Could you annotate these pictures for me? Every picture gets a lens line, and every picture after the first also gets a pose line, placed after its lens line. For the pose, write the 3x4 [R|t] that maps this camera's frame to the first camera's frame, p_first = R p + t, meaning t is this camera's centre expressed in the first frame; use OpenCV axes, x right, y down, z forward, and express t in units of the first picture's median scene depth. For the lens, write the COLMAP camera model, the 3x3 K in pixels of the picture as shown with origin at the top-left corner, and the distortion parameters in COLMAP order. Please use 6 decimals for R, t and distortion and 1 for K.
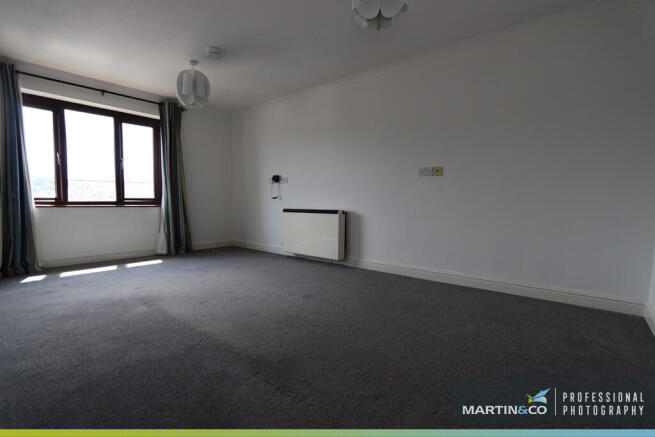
lens RADIAL K [[307.1, 0, 327.5], [0, 307.1, 218.5], [0, 0, 1]] dist [0.000010, 0.000032]
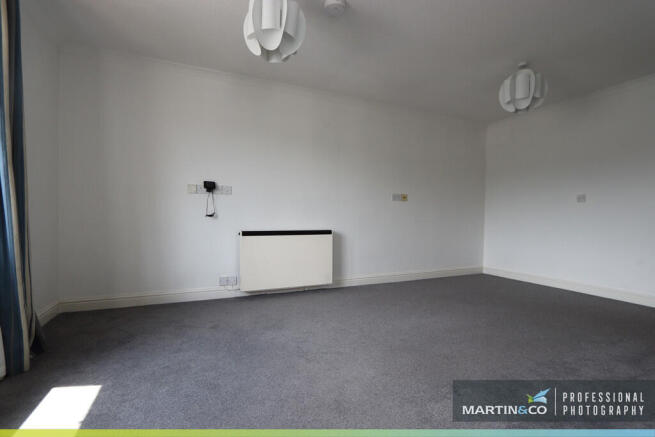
lens RADIAL K [[307.1, 0, 327.5], [0, 307.1, 218.5], [0, 0, 1]] dist [0.000010, 0.000032]
pose [[0.441792, 0.002547, 0.897114, -0.755667], [0.048588, 0.998460, -0.026762, -0.034612], [-0.895801, 0.055412, 0.440988, 0.554213]]
